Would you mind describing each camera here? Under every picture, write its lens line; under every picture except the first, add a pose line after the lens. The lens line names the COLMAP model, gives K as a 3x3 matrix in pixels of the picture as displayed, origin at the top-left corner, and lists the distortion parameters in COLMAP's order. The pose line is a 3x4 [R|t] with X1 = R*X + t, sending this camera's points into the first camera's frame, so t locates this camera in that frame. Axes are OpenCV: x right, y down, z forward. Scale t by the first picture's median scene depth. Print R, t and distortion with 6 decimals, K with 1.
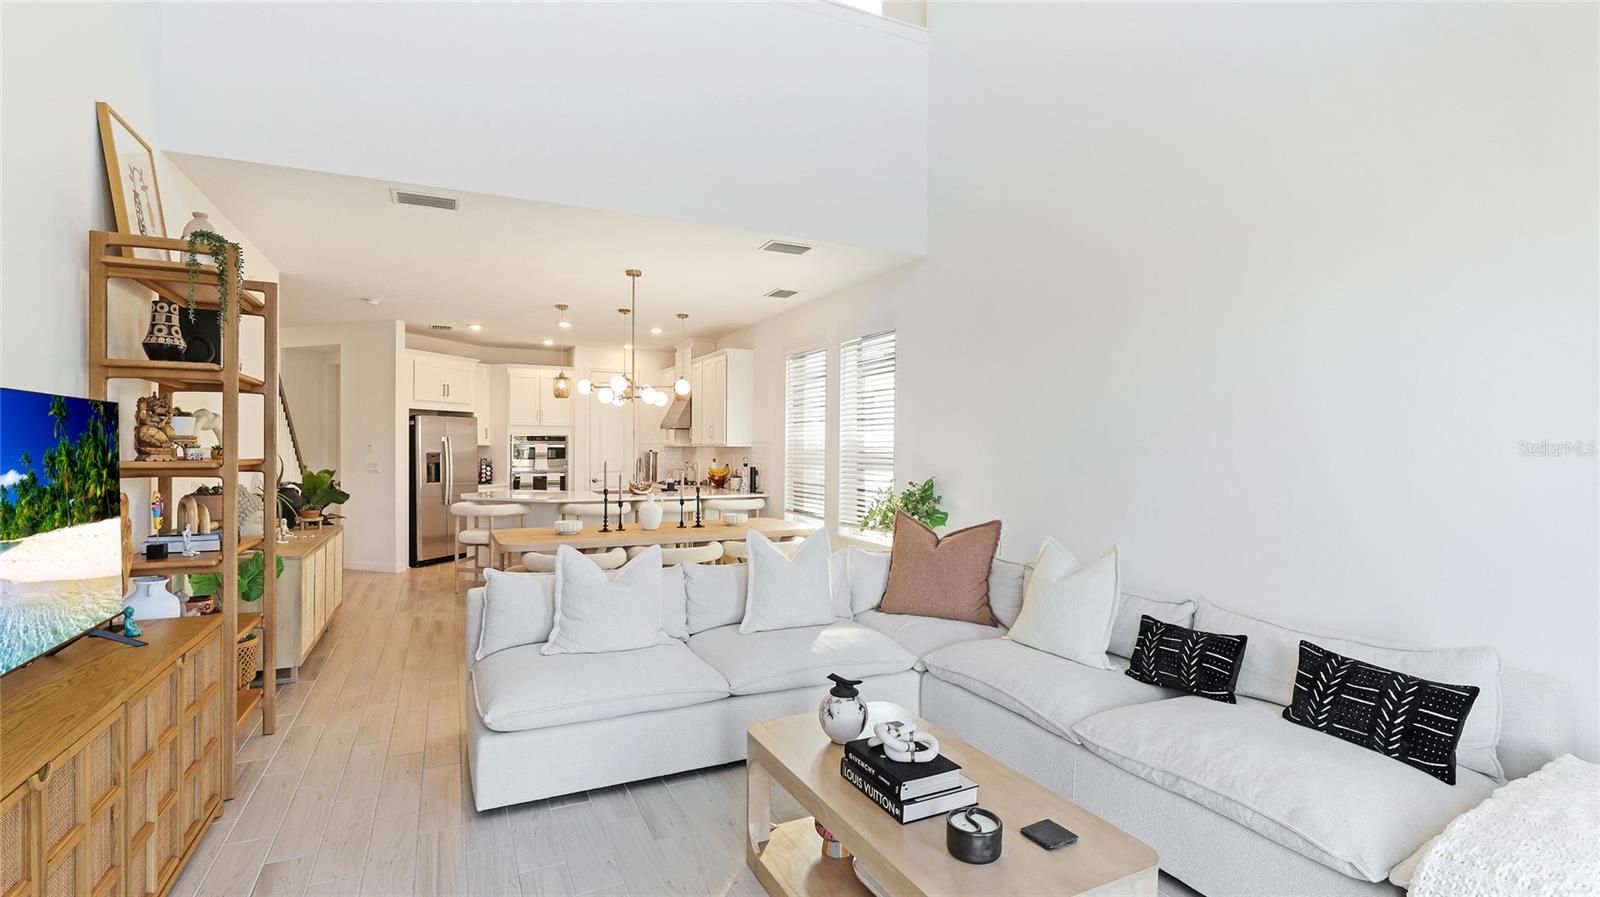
lens RADIAL K [[760.1, 0, 802.6], [0, 760.1, 460.0], [0, 0, 1]] dist [-0.000807, -0.000308]
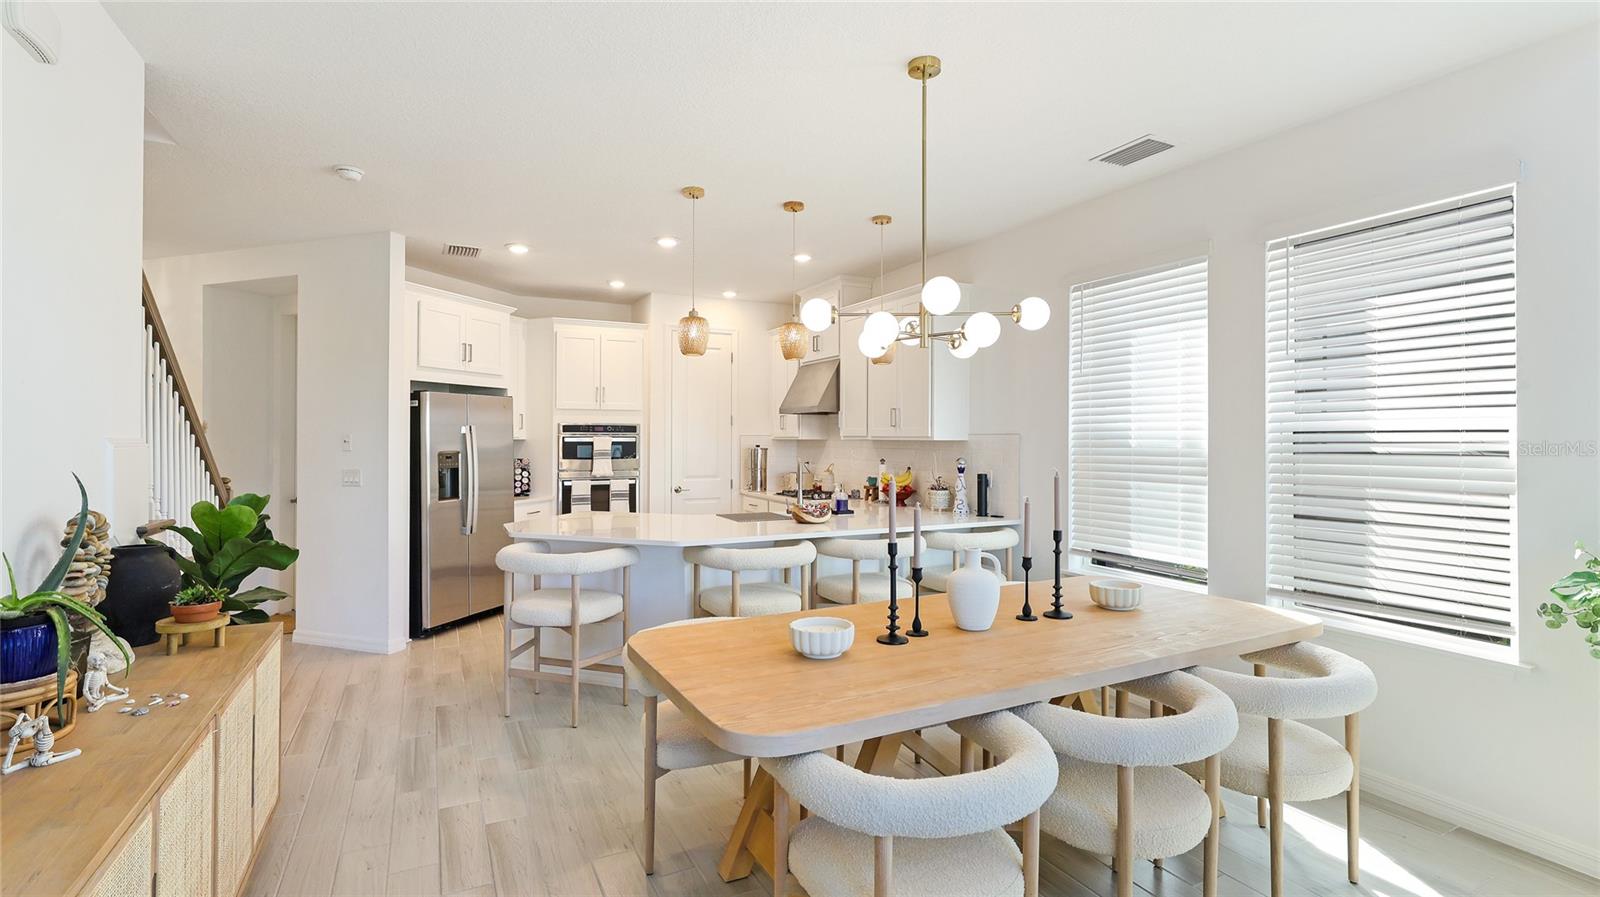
lens RADIAL K [[760.1, 0, 798.1], [0, 760.1, 440.2], [0, 0, 1]] dist [-0.000807, -0.000308]
pose [[0.999840, -0.003256, 0.017596, -0.208850], [0.003501, 0.999897, -0.013934, -0.009236], [-0.017549, 0.013993, 0.999748, 0.369327]]
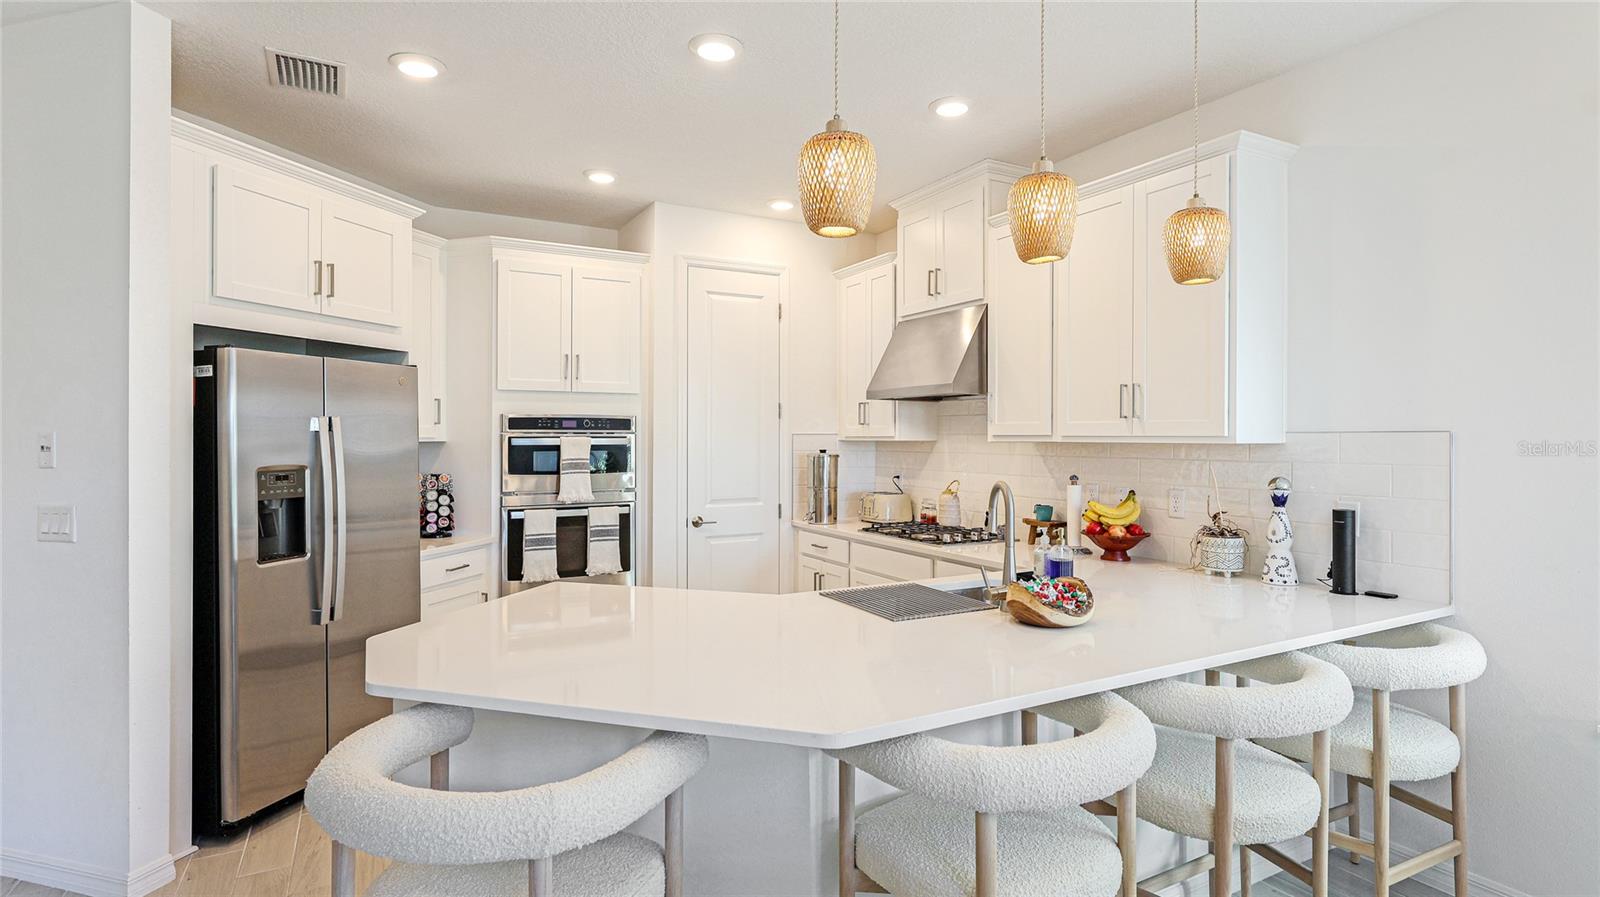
lens RADIAL K [[812.2, 0, 803.9], [0, 812.2, 439.5], [0, 0, 1]] dist [0.000623, 0.000816]
pose [[0.998122, -0.004581, 0.061086, -0.284640], [0.005383, 0.999901, -0.012972, -0.015284], [-0.061020, 0.013277, 0.998048, 0.639660]]
